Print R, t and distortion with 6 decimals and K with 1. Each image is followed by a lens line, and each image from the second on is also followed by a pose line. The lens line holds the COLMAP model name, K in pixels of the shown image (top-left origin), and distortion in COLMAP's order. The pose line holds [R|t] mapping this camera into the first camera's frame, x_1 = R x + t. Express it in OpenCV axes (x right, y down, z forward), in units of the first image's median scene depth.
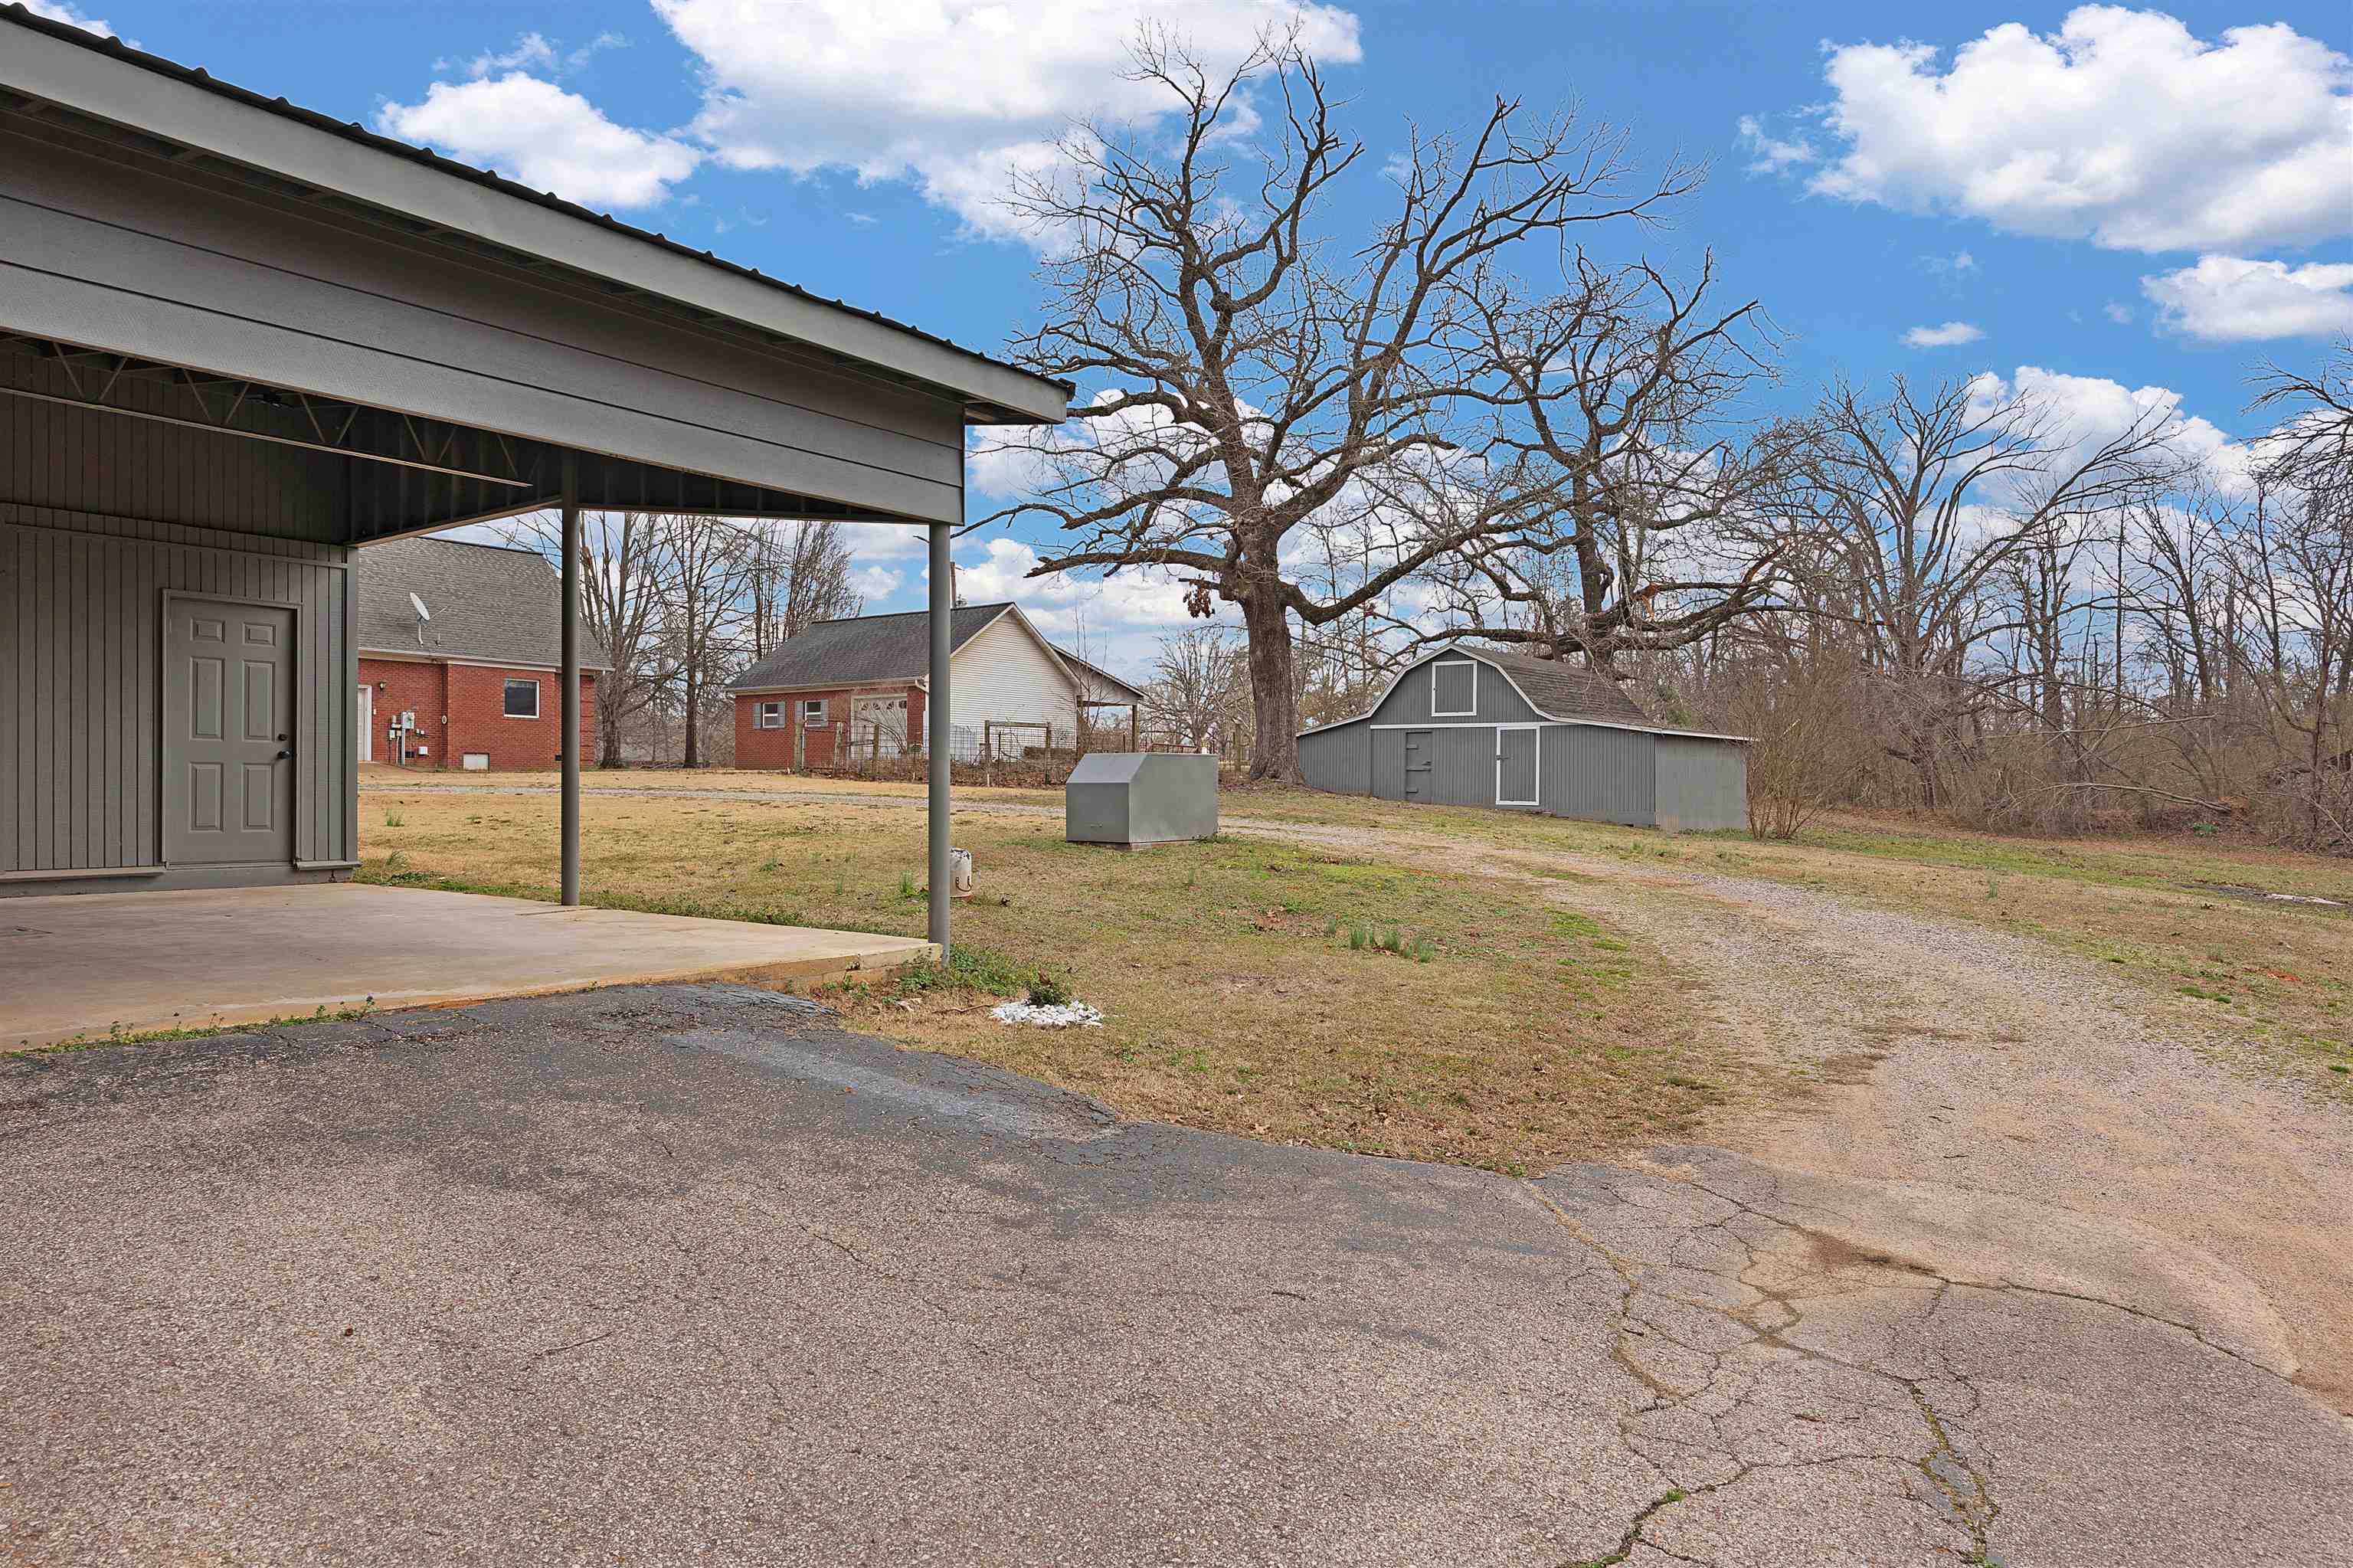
lens RADIAL K [[1433.2, 0, 1176.5], [0, 1433.2, 784.0], [0, 0, 1]] dist [-0.001319, 0.001949]
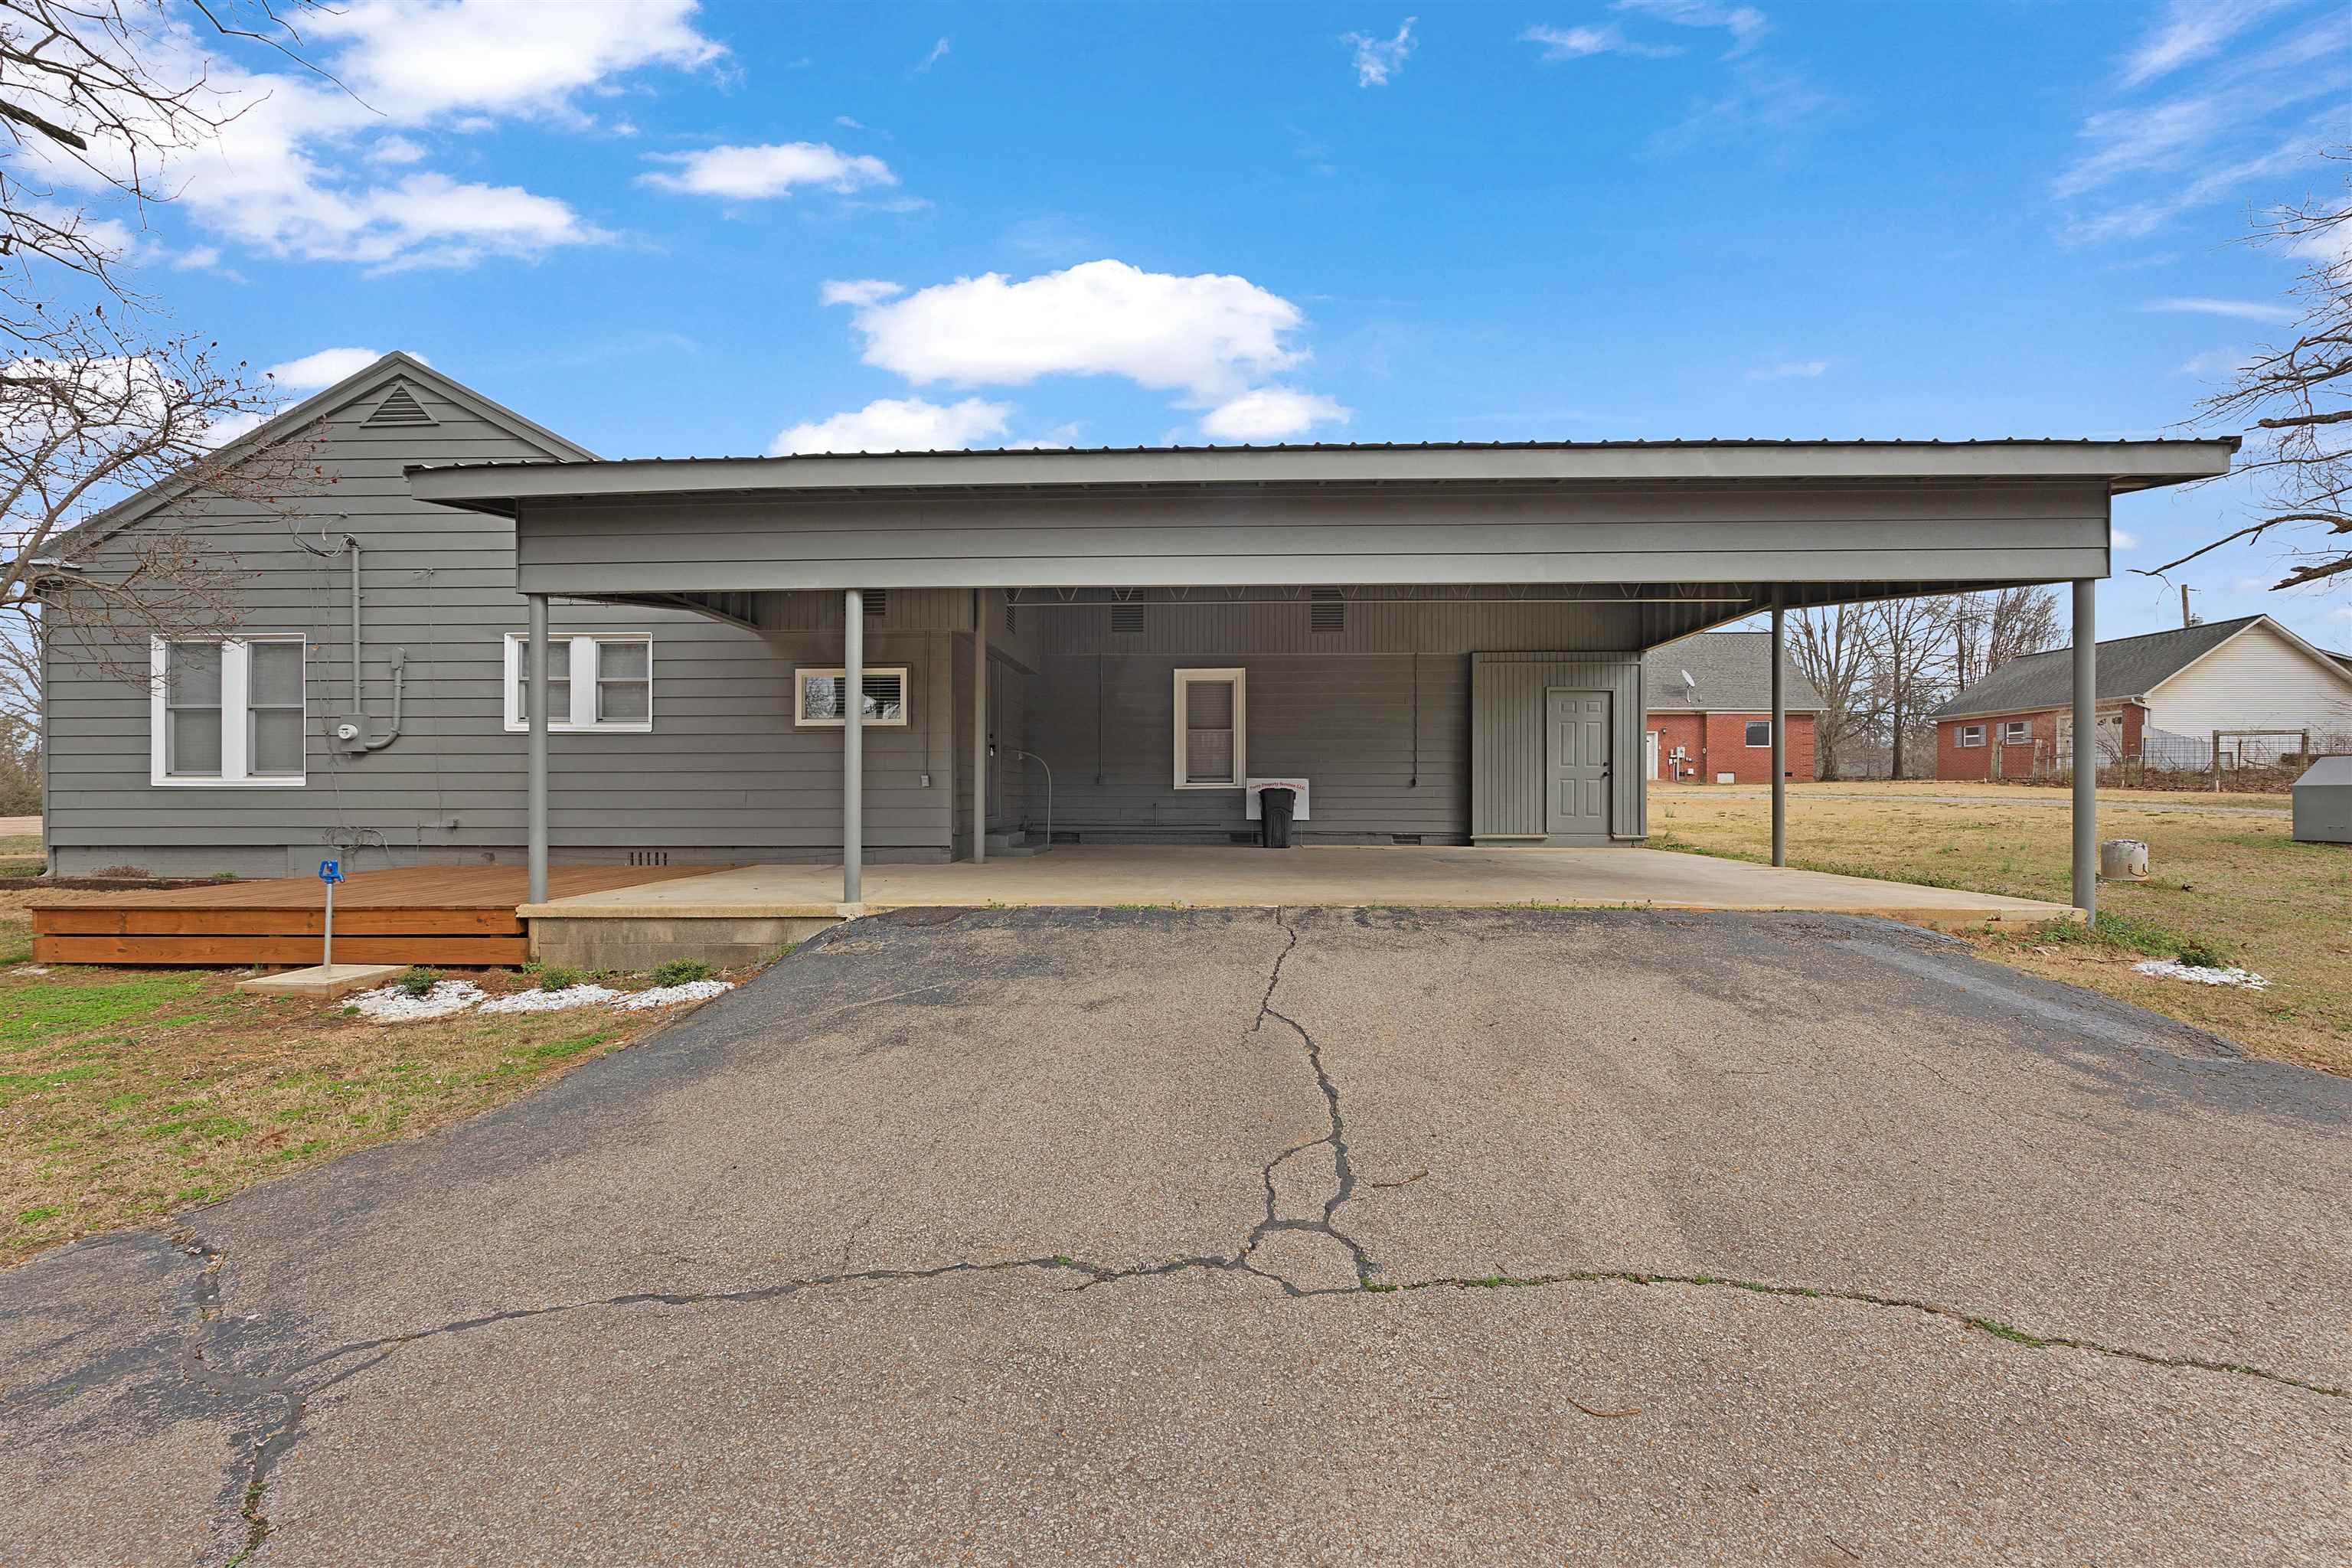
lens RADIAL K [[968.2, 0, 1174.5], [0, 968.2, 800.9], [0, 0, 1]] dist [0.001506, 0.000463]
pose [[0.559361, 0.001386, -0.828923, 0.062288], [0.003309, 0.999987, 0.003905, 0.005768], [0.828918, -0.004927, 0.559349, -0.099026]]
